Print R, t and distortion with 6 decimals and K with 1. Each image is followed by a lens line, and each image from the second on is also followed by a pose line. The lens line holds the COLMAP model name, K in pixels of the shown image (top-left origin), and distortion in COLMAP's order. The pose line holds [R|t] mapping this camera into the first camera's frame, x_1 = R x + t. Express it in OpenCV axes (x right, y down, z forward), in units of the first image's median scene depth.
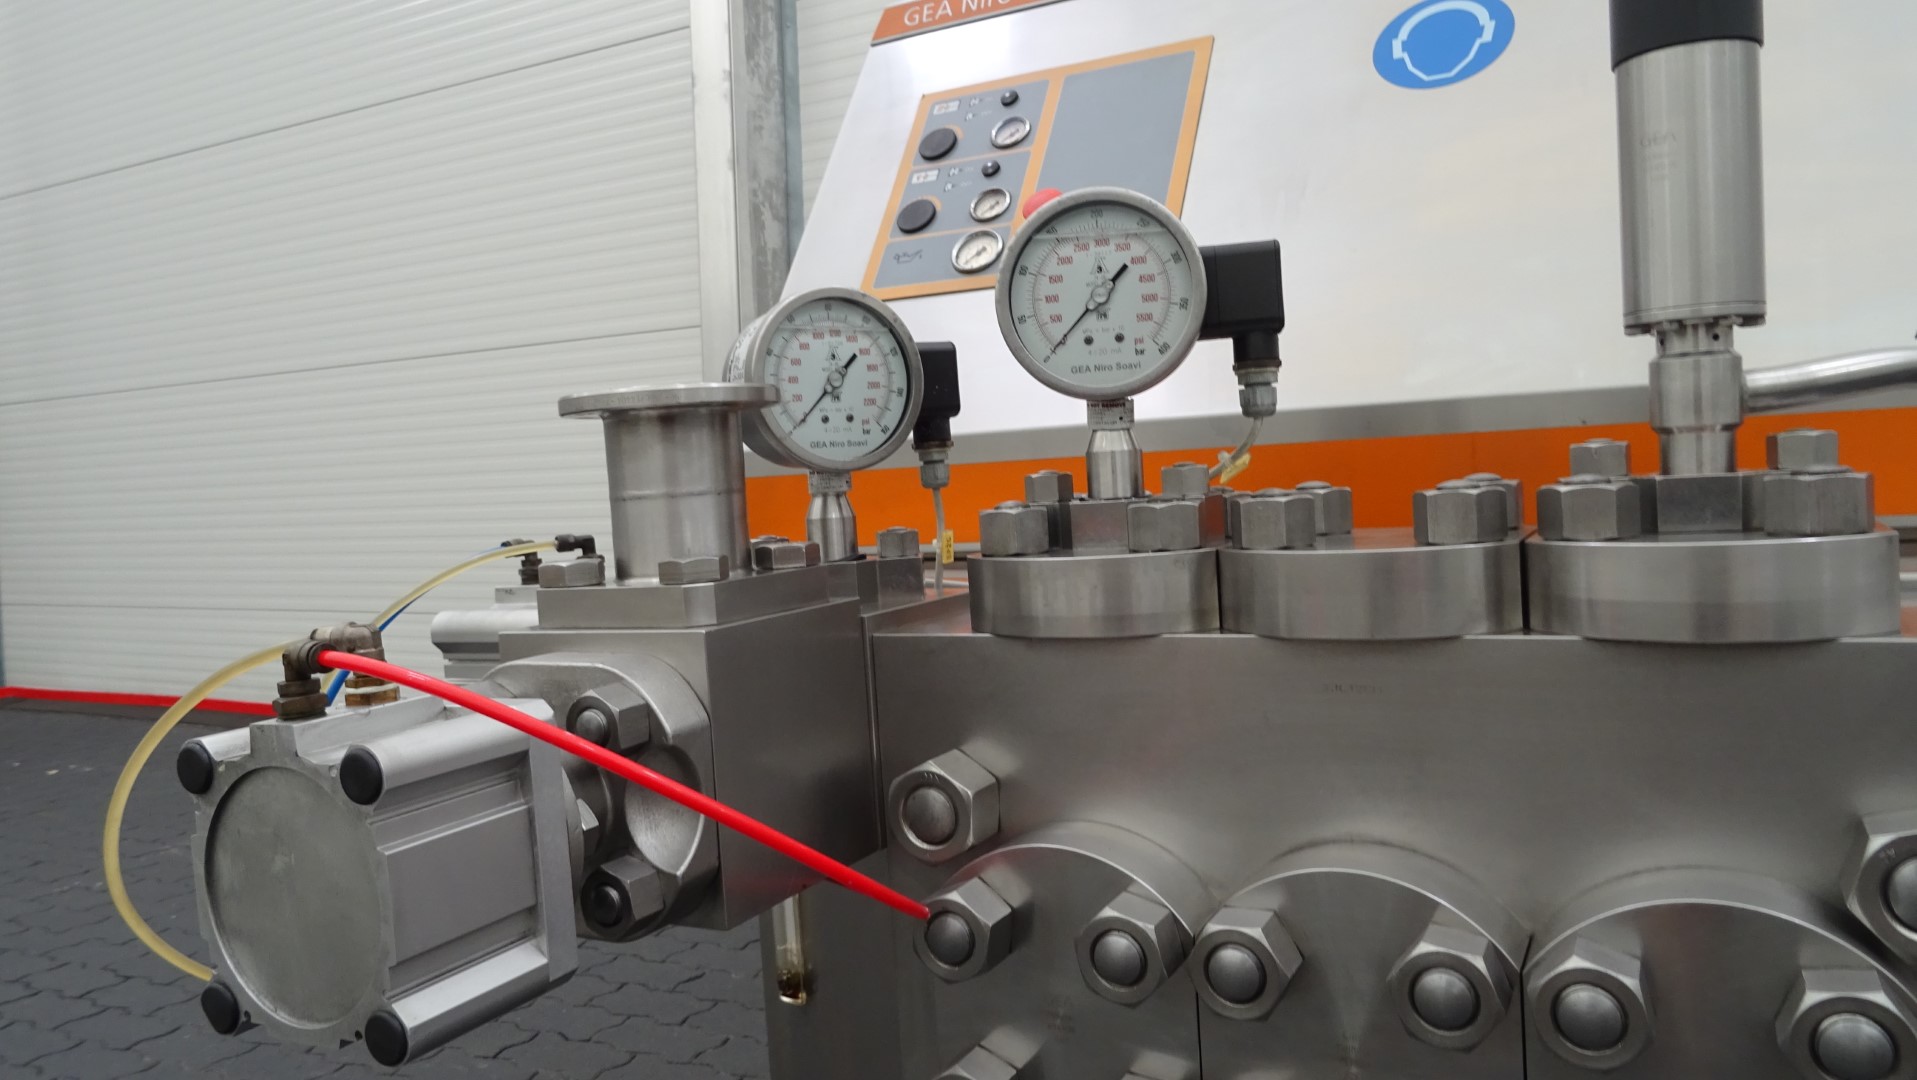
lens RADIAL K [[1366.7, 0, 964.1], [0, 1366.7, 537.4], [0, 0, 1]] dist [0.006131, -0.014354]
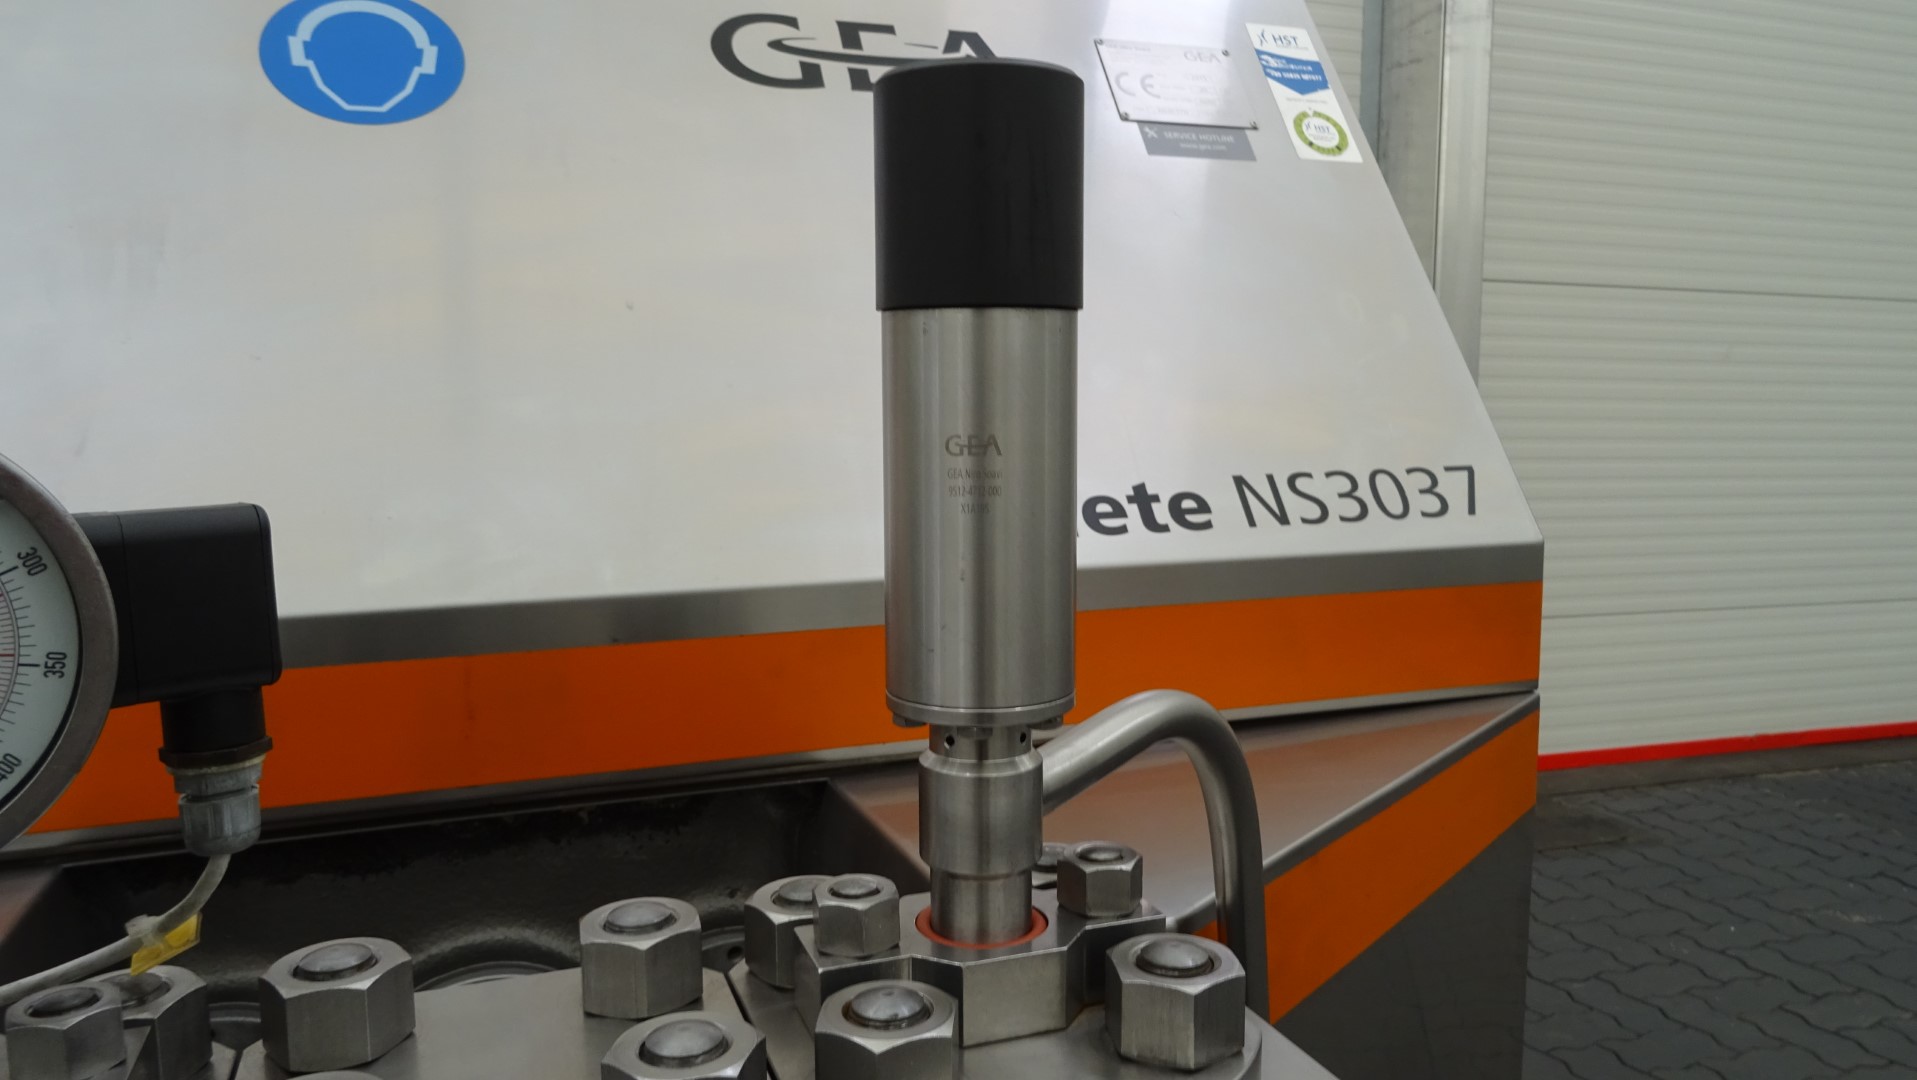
lens RADIAL K [[1366.7, 0, 958.8], [0, 1366.7, 538.9], [0, 0, 1]] dist [0.006131, -0.014354]
pose [[0.664754, -0.032278, 0.746365, 0.024604], [0.007714, 0.999309, 0.036346, -0.219751], [-0.747023, -0.018404, 0.664544, 0.471006]]
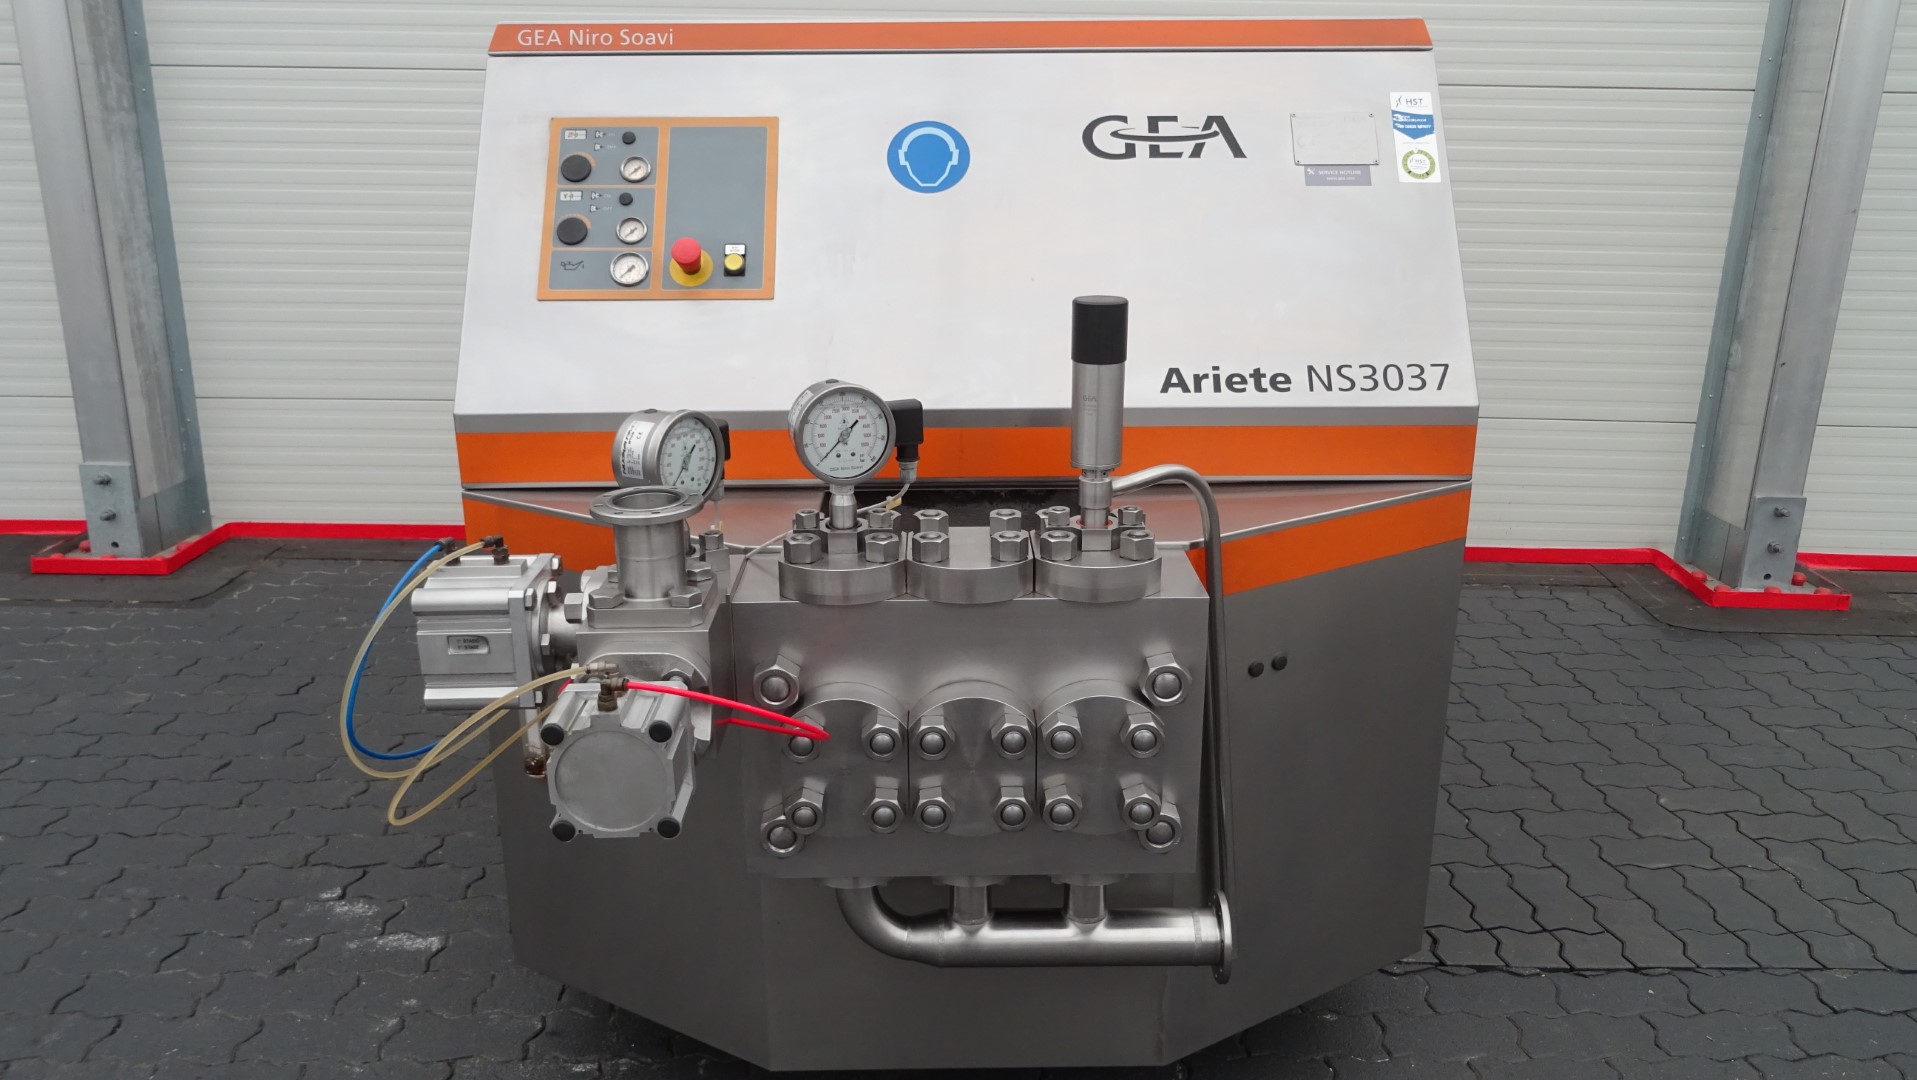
lens RADIAL K [[1451.8, 0, 959.7], [0, 1451.8, 538.5], [0, 0, 1]] dist [0.003168, 0.006165]
pose [[0.874211, -0.090812, 0.476979, -0.787286], [-0.023320, 0.973367, 0.228062, -0.516218], [-0.484986, -0.210497, 0.848810, -0.944470]]
